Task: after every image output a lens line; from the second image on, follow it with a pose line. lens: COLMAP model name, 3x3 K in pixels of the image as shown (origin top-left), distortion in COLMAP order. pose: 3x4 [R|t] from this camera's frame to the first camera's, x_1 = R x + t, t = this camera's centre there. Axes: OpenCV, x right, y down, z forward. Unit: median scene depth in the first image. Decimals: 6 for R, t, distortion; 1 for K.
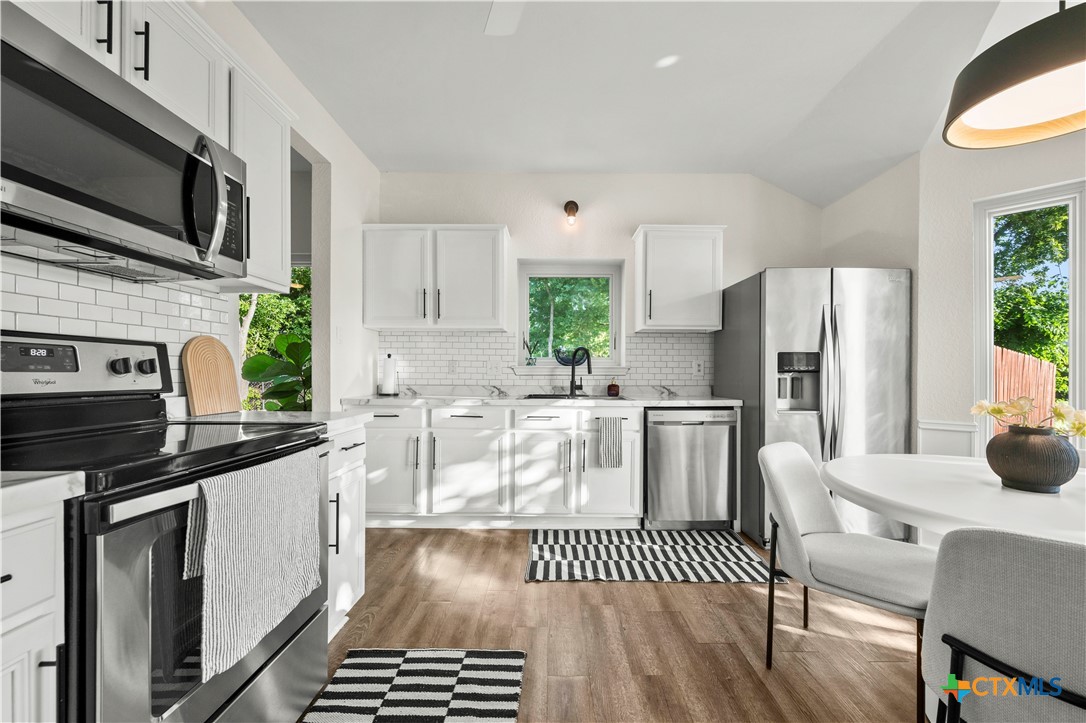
lens RADIAL K [[431.9, 0, 546.0], [0, 431.9, 372.2], [0, 0, 1]] dist [0.002090, -0.000235]
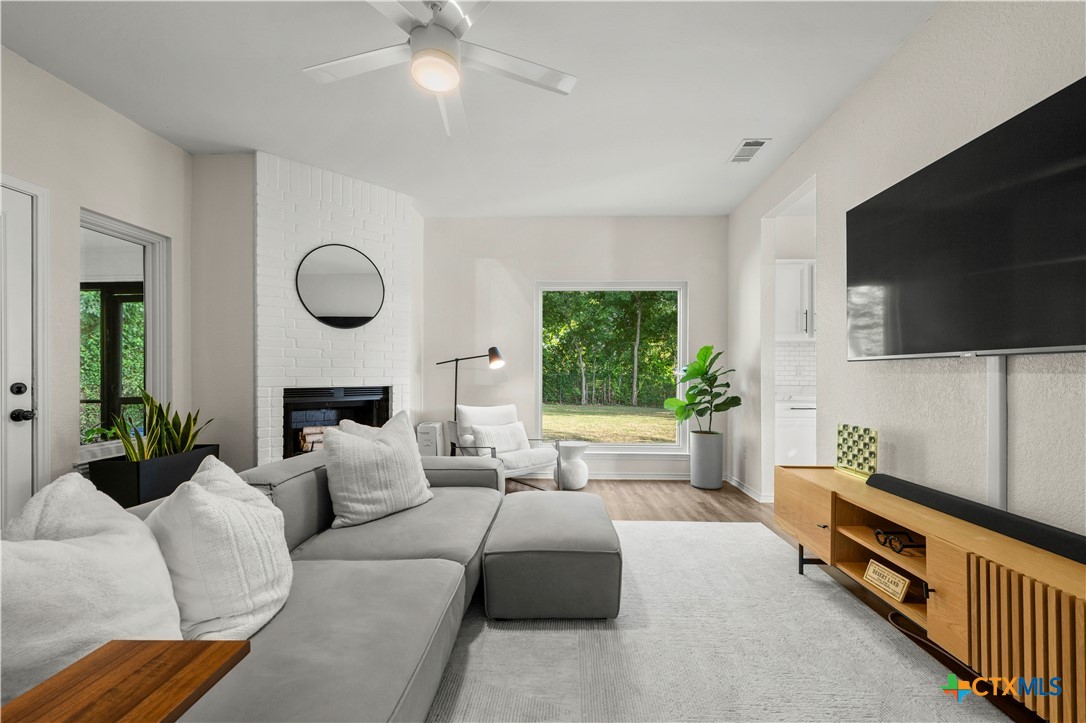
lens RADIAL K [[431.9, 0, 551.5], [0, 431.9, 375.3], [0, 0, 1]] dist [0.002090, -0.000235]
pose [[0.999995, 0.001238, 0.002834, -1.136553], [-0.001246, 0.999995, 0.002844, -0.002193], [-0.002830, -0.002848, 0.999992, -0.310612]]
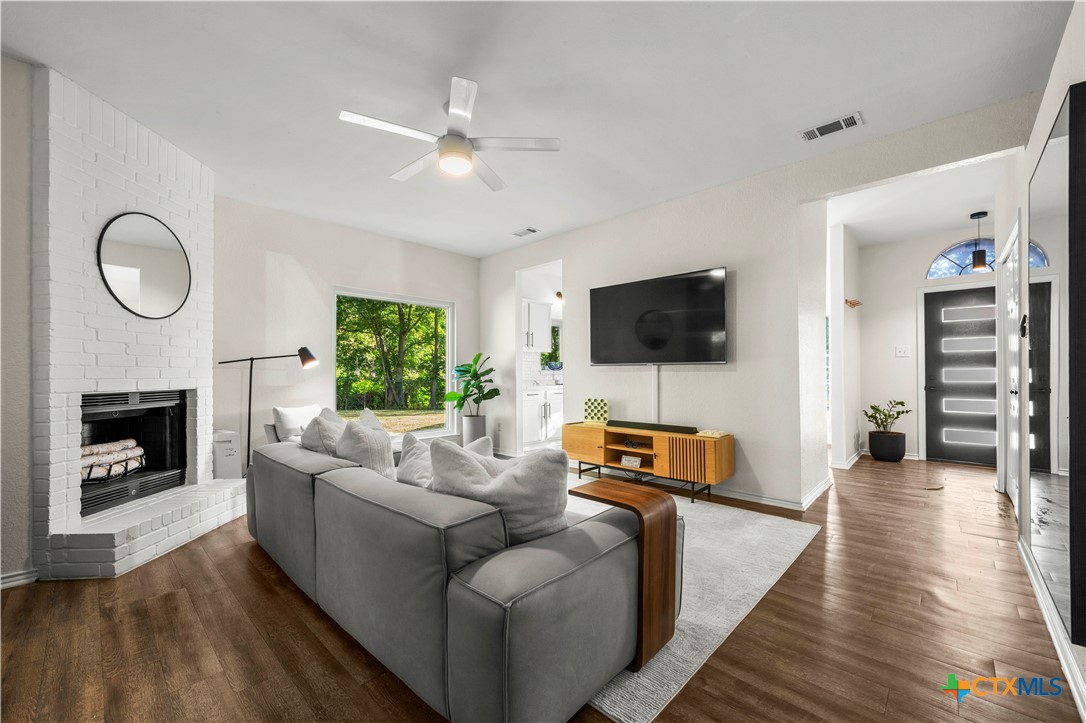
lens RADIAL K [[431.9, 0, 550.7], [0, 431.9, 370.5], [0, 0, 1]] dist [0.002090, -0.000235]
pose [[0.654976, 0.001693, 0.755648, -1.868639], [0.005440, 0.999961, -0.006956, 0.000155], [-0.755630, 0.008666, 0.654941, -0.421680]]
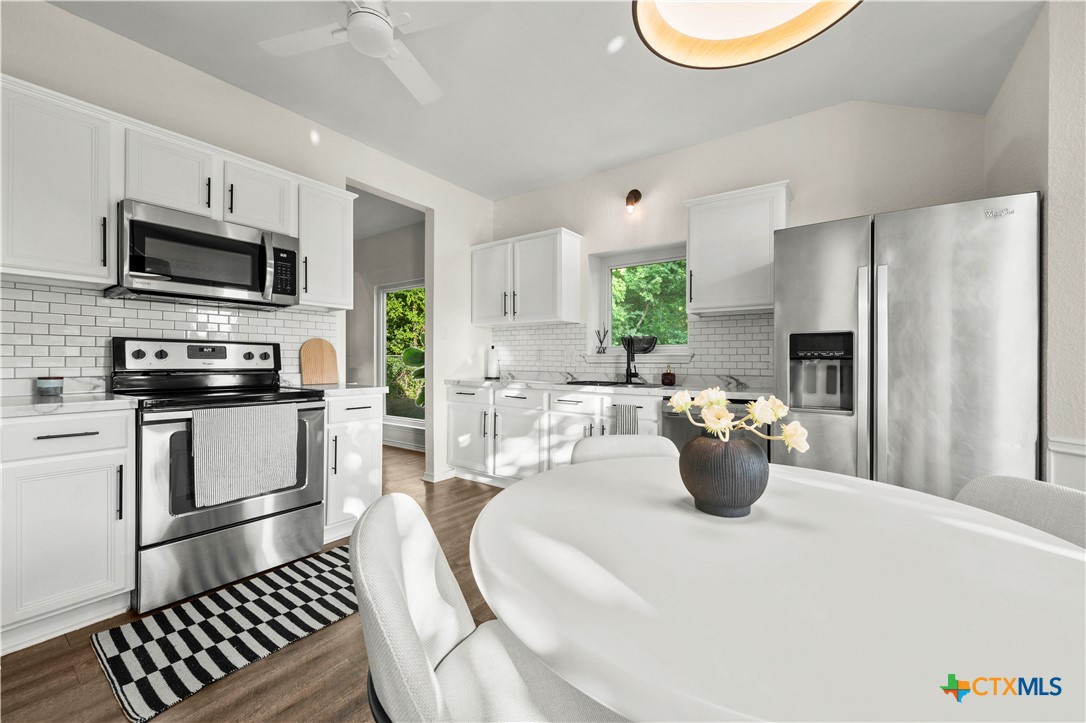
lens RADIAL K [[431.9, 0, 543.9], [0, 431.9, 355.6], [0, 0, 1]] dist [0.002090, -0.000235]
pose [[0.816809, -0.008096, -0.576852, 0.567450], [-0.000596, 0.999889, -0.014876, 0.005806], [0.576909, 0.012494, 0.816713, 0.078222]]
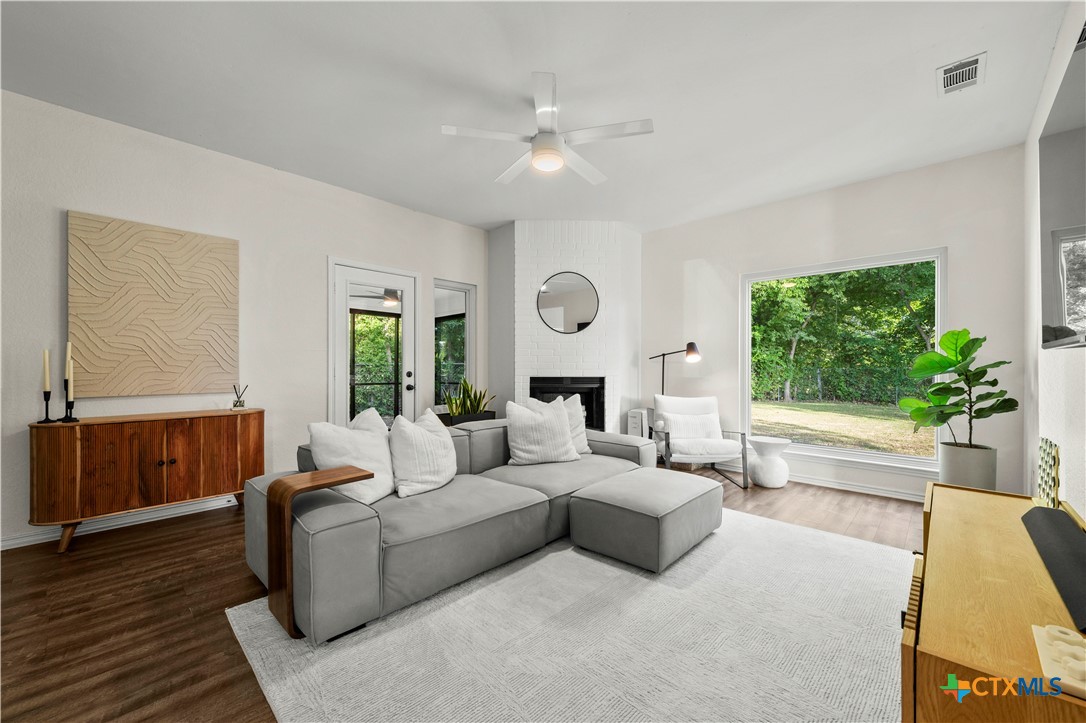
lens RADIAL K [[431.9, 0, 552.2], [0, 431.9, 365.2], [0, 0, 1]] dist [0.002090, -0.000235]
pose [[0.752054, -0.001575, -0.659099, -0.681333], [-0.001964, 0.999987, -0.004630, -0.001388], [0.659098, 0.004777, 0.752042, -0.365461]]
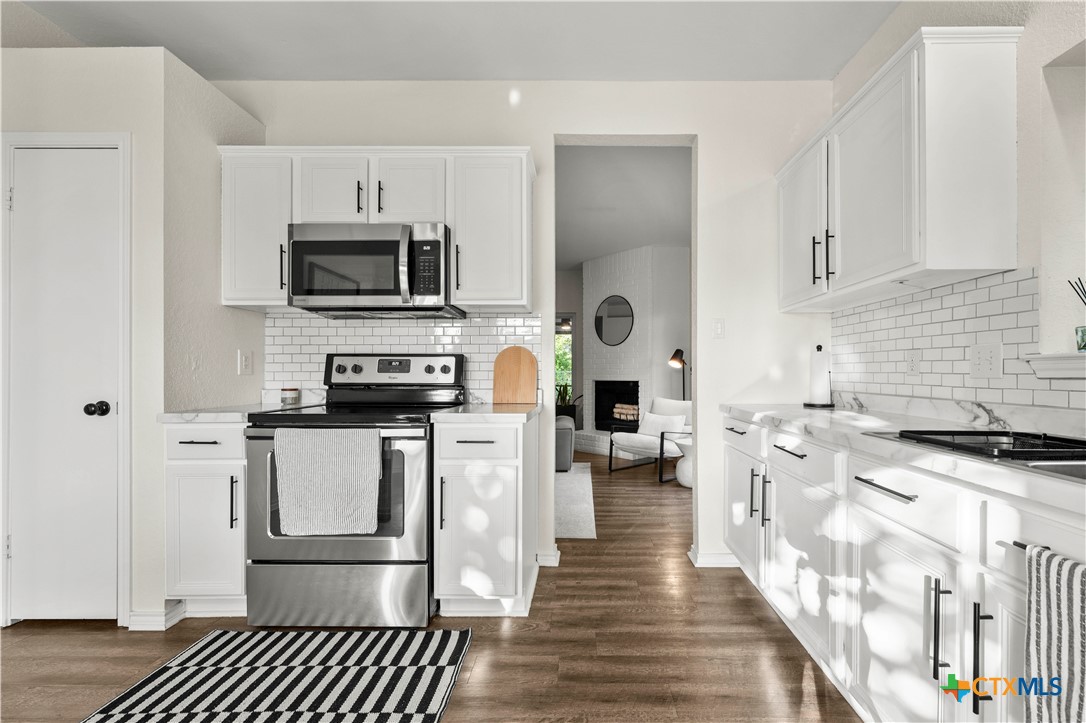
lens RADIAL K [[431.9, 0, 580.6], [0, 431.9, 374.7], [0, 0, 1]] dist [0.002090, -0.000235]
pose [[0.015230, 0.002482, -0.999881, 0.369359], [0.001716, 0.999995, 0.002509, 0.002211], [0.999883, -0.001754, 0.015226, 0.728614]]
